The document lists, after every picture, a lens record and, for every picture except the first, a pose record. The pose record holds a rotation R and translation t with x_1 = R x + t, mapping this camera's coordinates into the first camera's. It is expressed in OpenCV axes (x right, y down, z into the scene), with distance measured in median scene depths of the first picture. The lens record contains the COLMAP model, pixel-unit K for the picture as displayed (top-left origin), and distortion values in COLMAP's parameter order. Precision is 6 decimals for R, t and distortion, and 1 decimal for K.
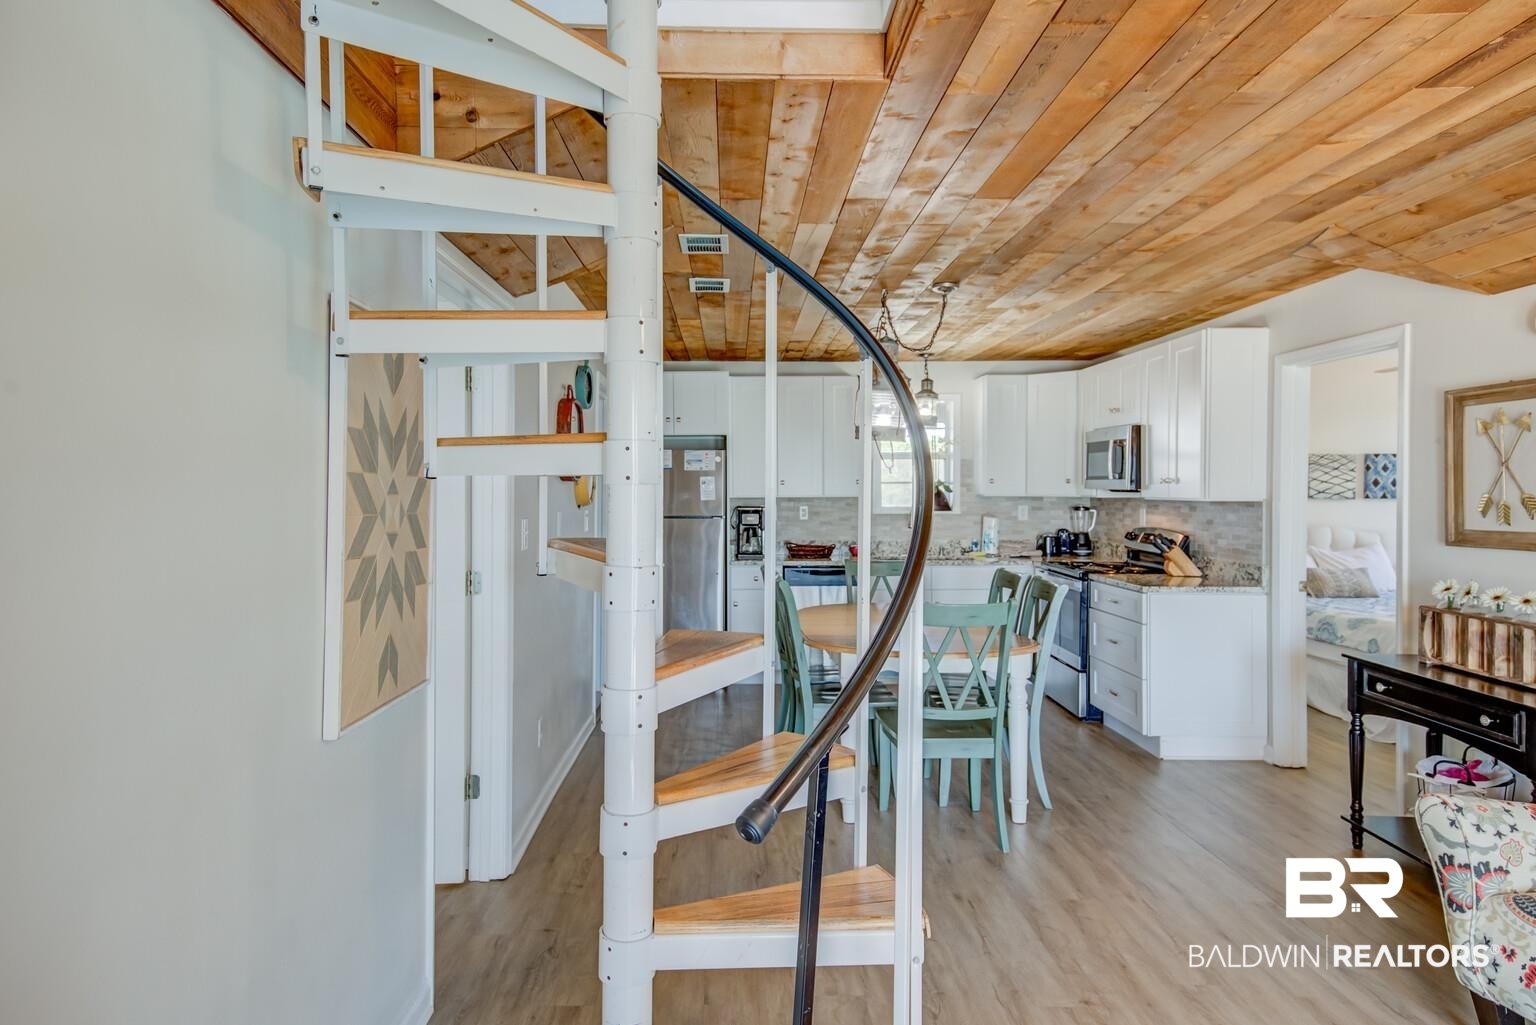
lens RADIAL K [[975.3, 0, 732.1], [0, 975.3, 495.9], [0, 0, 1]] dist [0.052321, 0.021480]
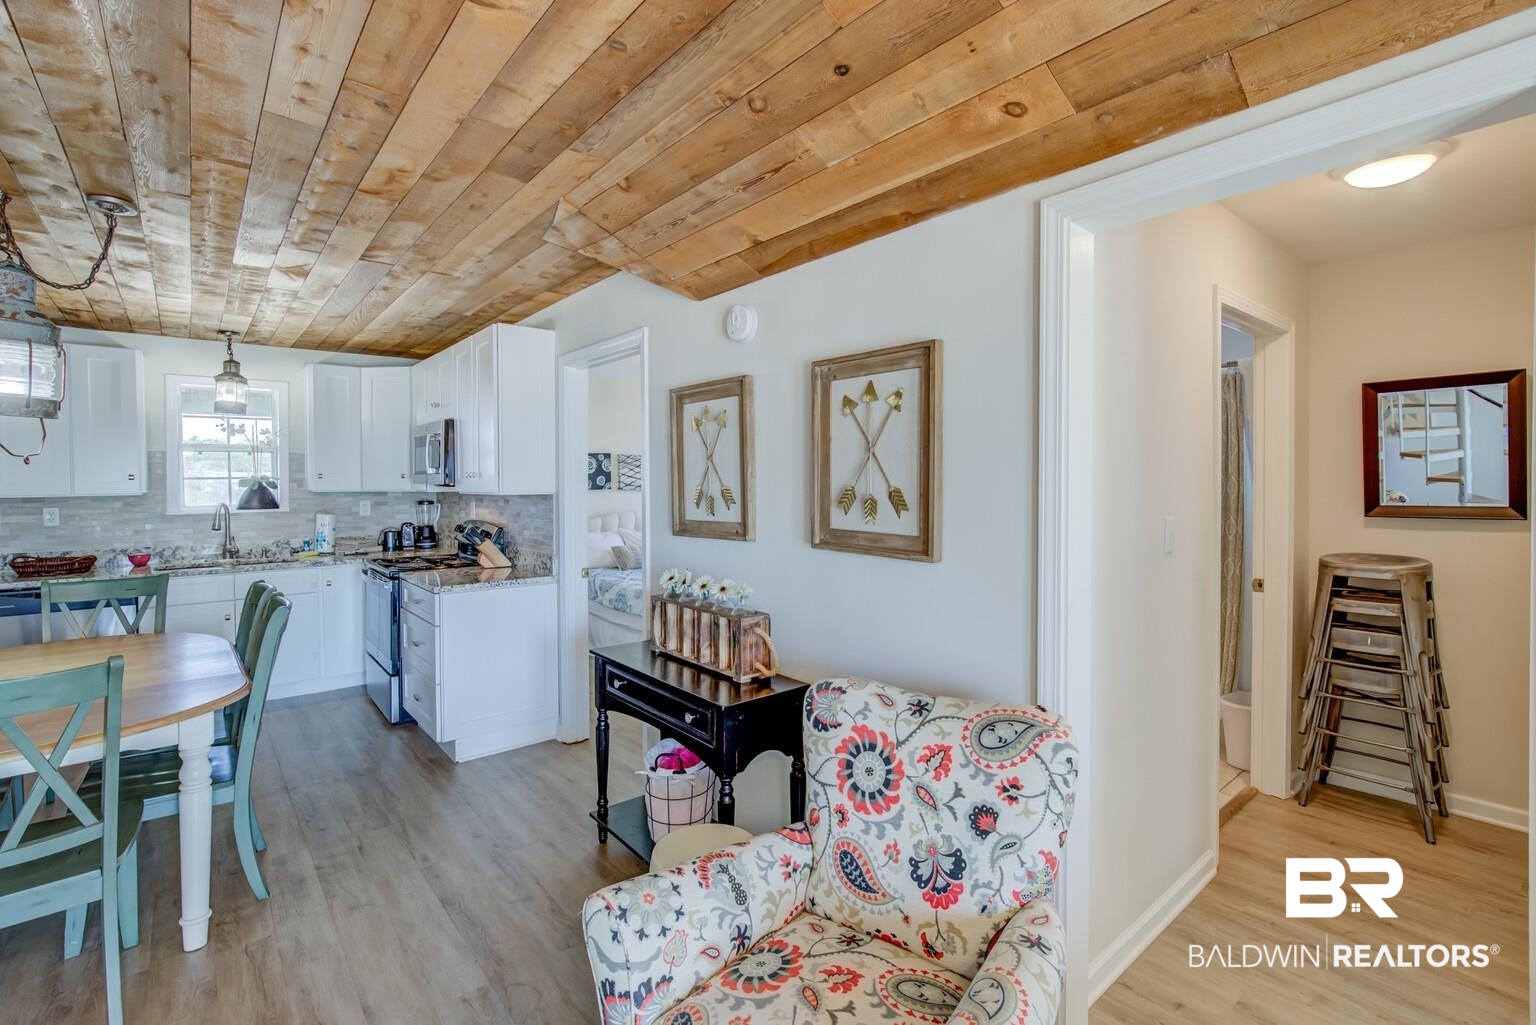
lens RADIAL K [[711.7, 0, 772.4], [0, 711.7, 488.4], [0, 0, 1]] dist [-0.002950, 0.002272]
pose [[0.778036, -0.012740, 0.628090, 0.209387], [0.012430, 0.999911, 0.004883, -0.001536], [-0.628097, 0.004008, 0.778125, 0.229394]]
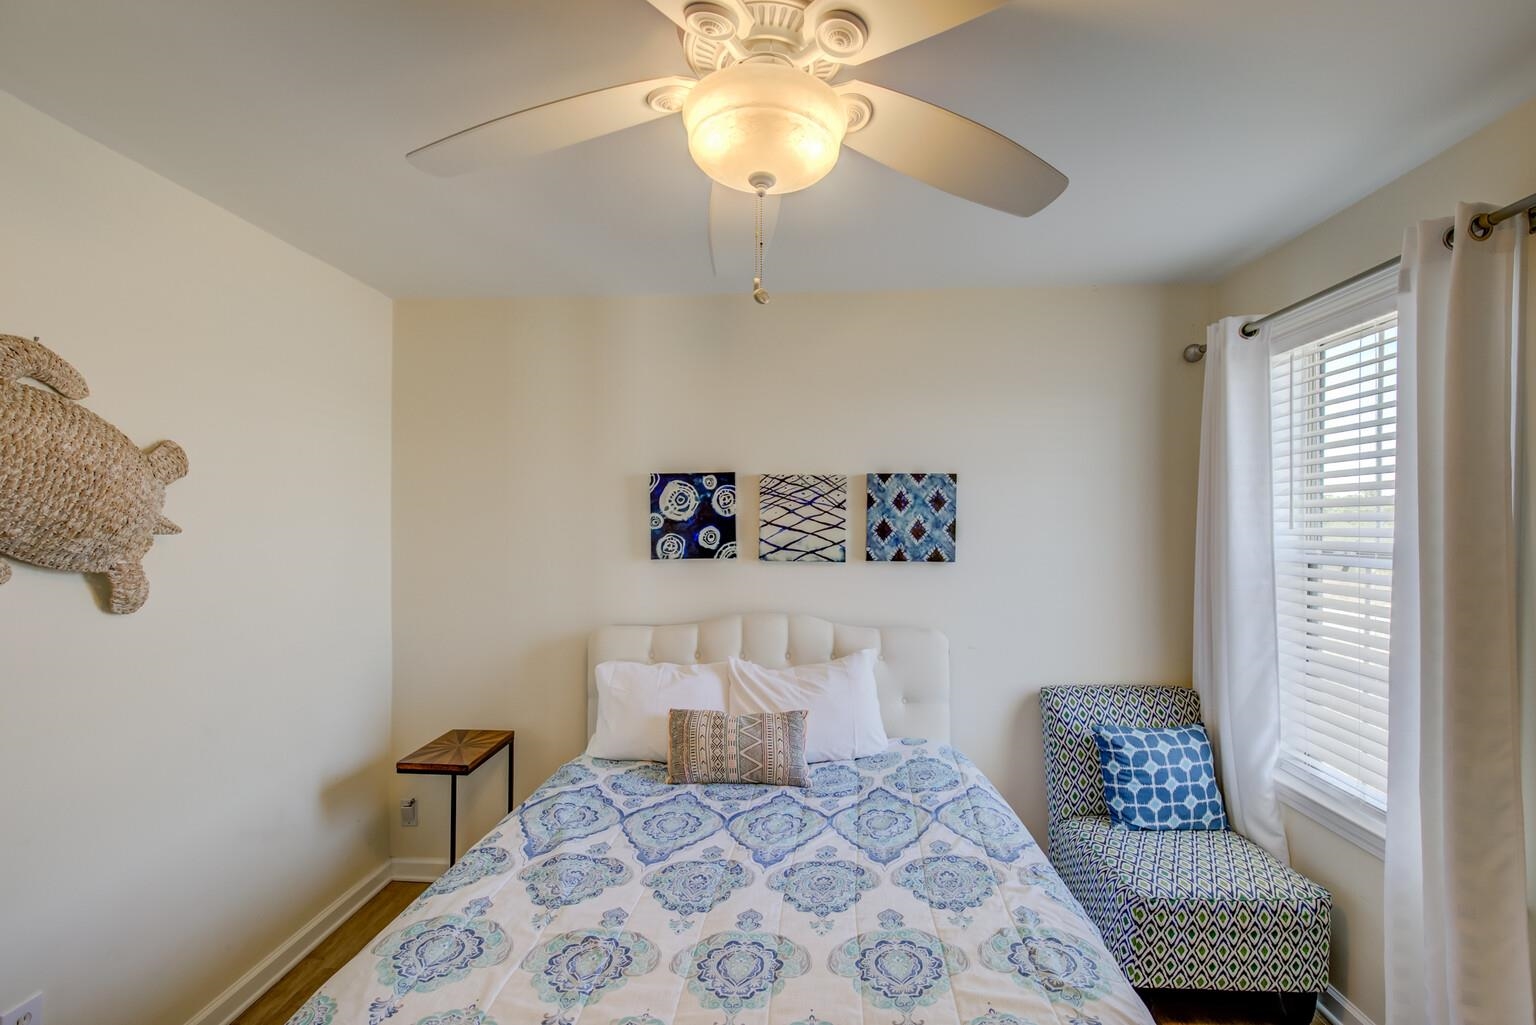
lens RADIAL K [[711.7, 0, 770.1], [0, 711.7, 523.2], [0, 0, 1]] dist [-0.002950, 0.002272]
pose [[0.997636, -0.000264, -0.068713, 0.759425], [-0.000442, 0.999947, -0.010260, -0.016005], [0.068712, 0.010266, 0.997584, 0.784156]]
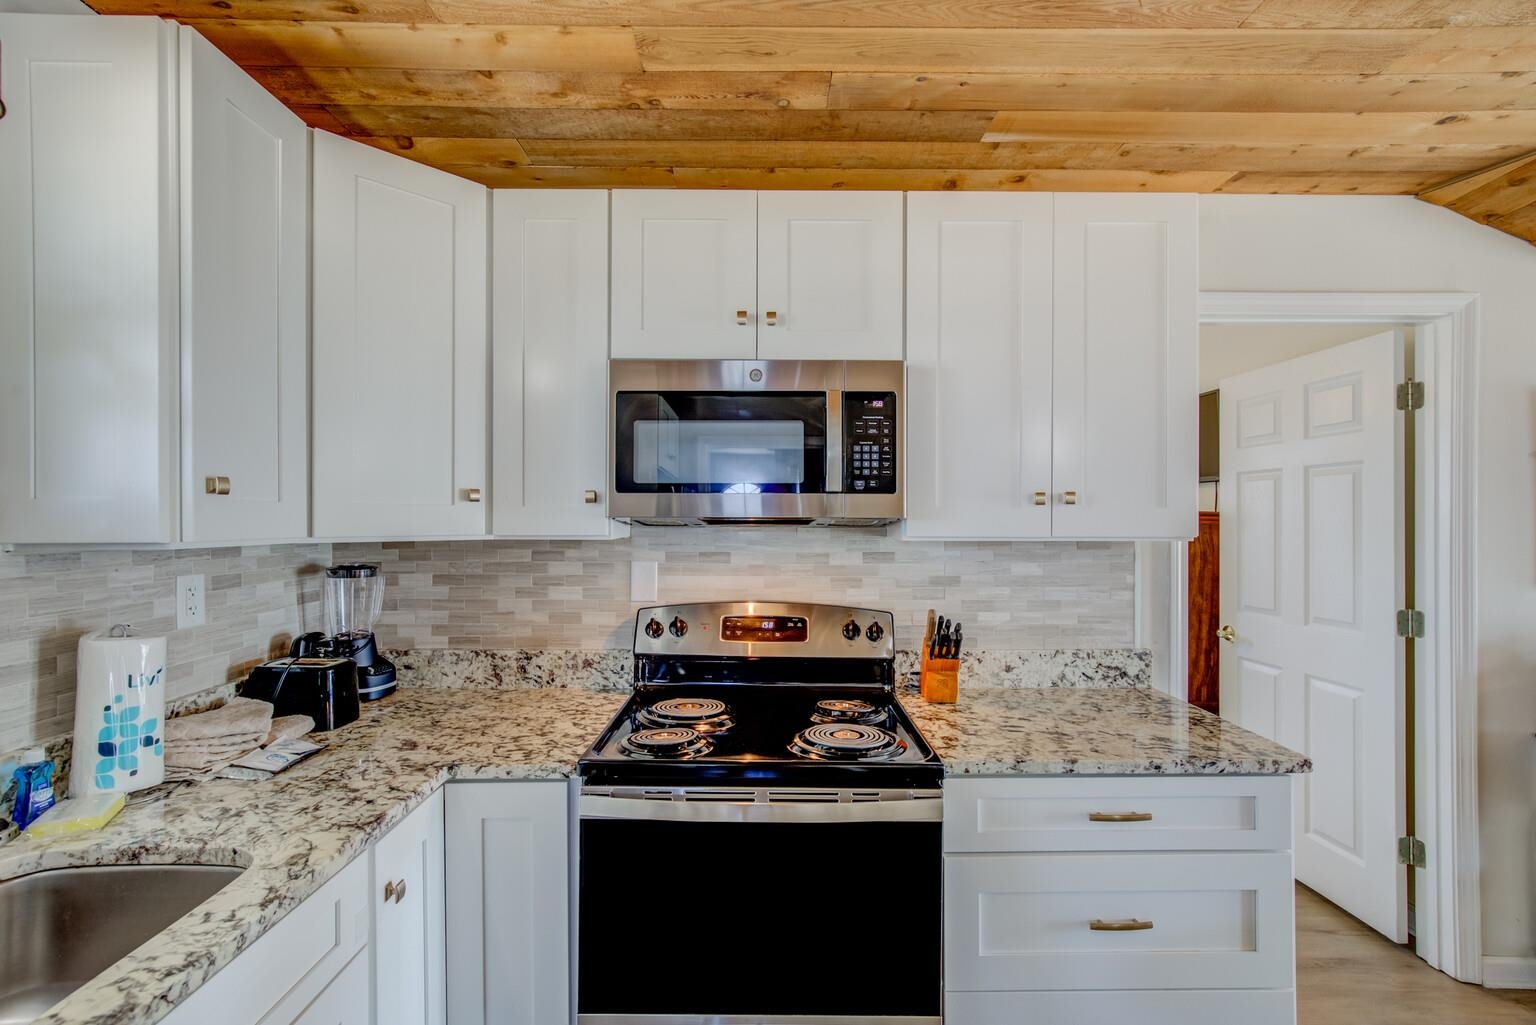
lens RADIAL K [[711.7, 0, 763.8], [0, 711.7, 520.7], [0, 0, 1]] dist [-0.002950, 0.002272]
pose [[-0.015336, -0.006622, 0.999860, 0.108379], [0.008360, 0.999942, 0.006750, -0.008104], [-0.999847, 0.008463, -0.015279, 1.056391]]
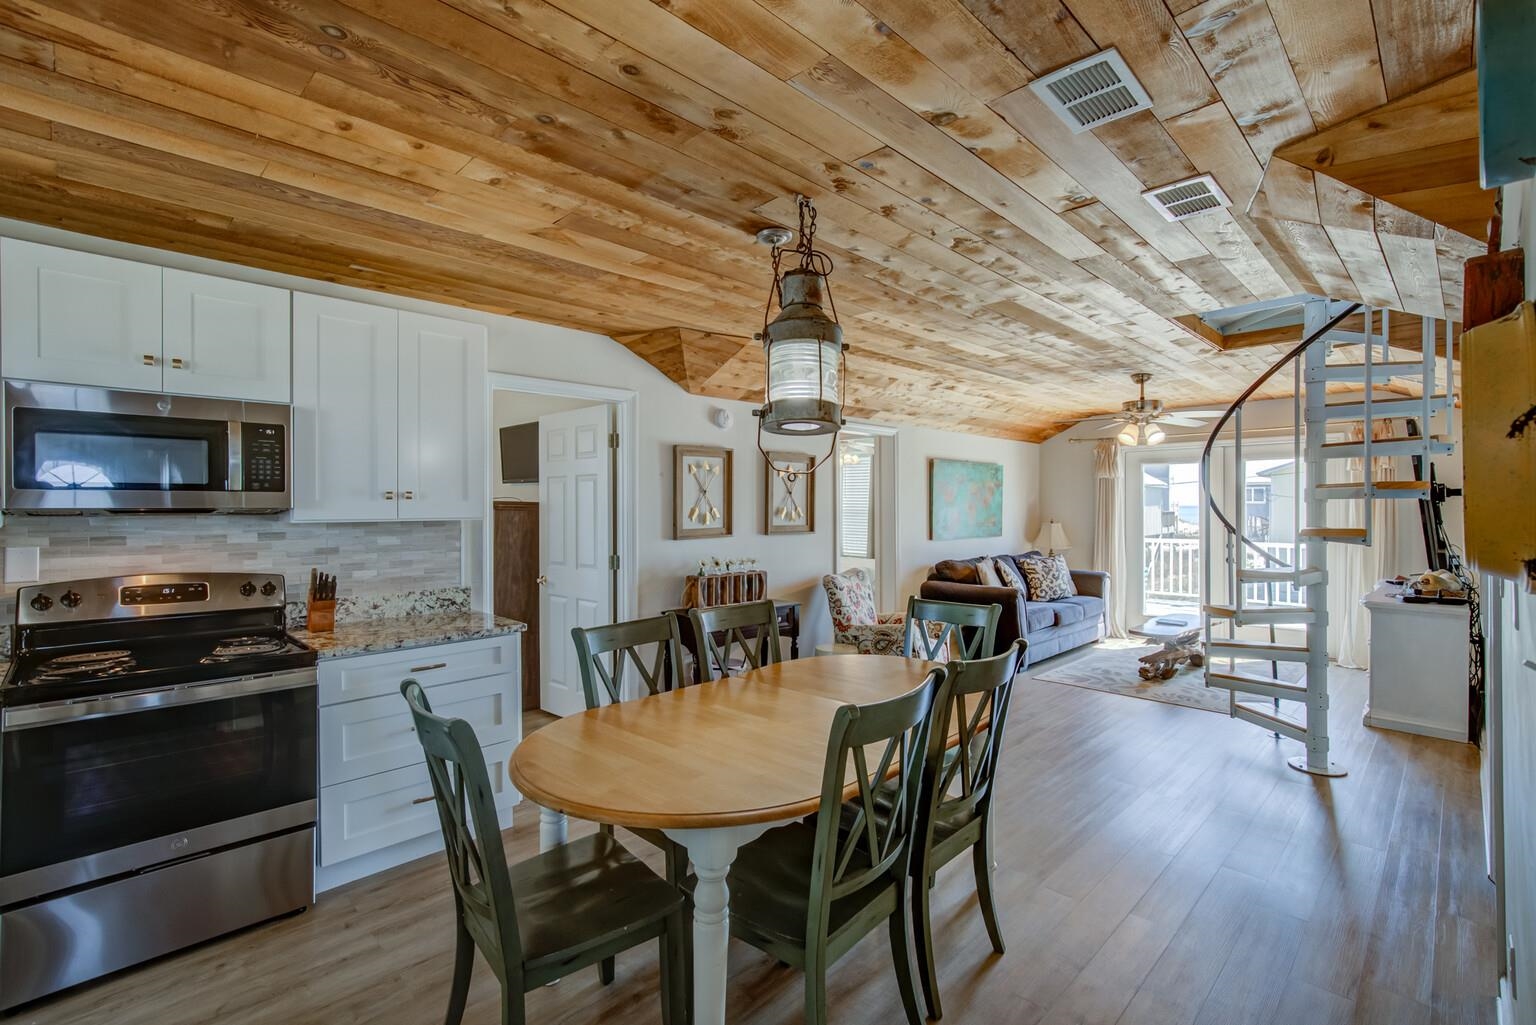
lens RADIAL K [[711.7, 0, 773.9], [0, 711.7, 505.3], [0, 0, 1]] dist [-0.002950, 0.002272]
pose [[-0.711546, -0.000953, 0.702639, -0.130001], [0.007910, 0.999925, 0.009367, -0.010162], [-0.702595, 0.012223, -0.711485, 1.099257]]
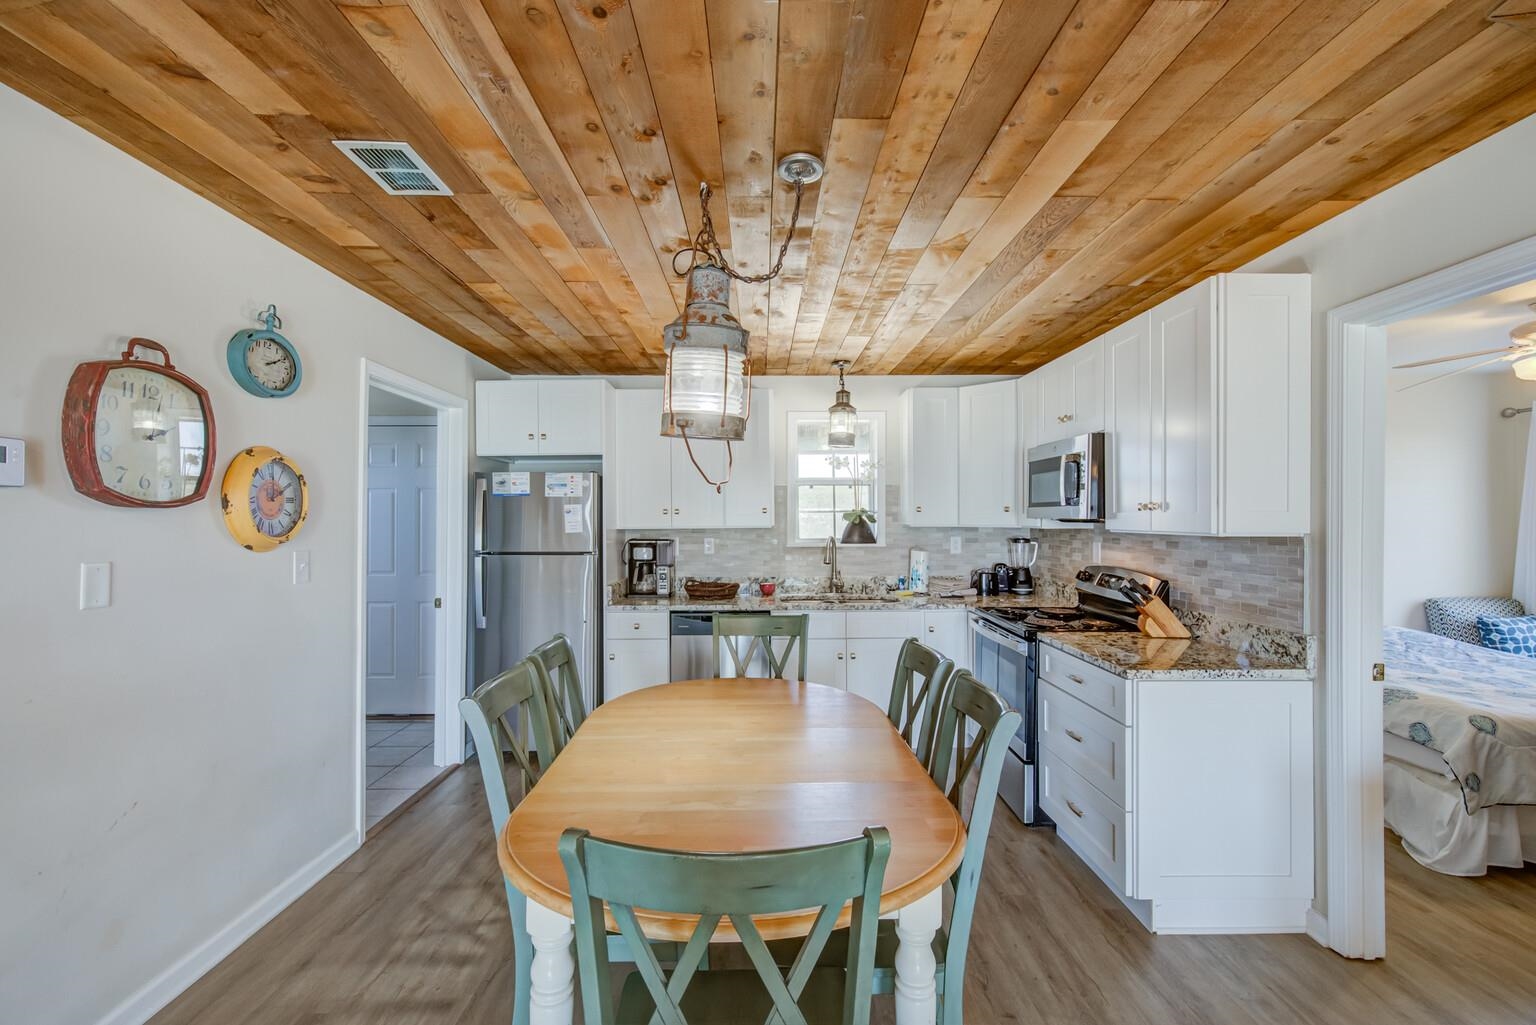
lens RADIAL K [[687.5, 0, 767.3], [0, 687.5, 515.2], [0, 0, 1]] dist [0.000998, 0.000679]
pose [[0.999987, -0.002129, 0.004601, 0.155030], [0.002185, 0.999924, -0.012168, -0.003573], [-0.004575, 0.012178, 0.999915, 0.474597]]
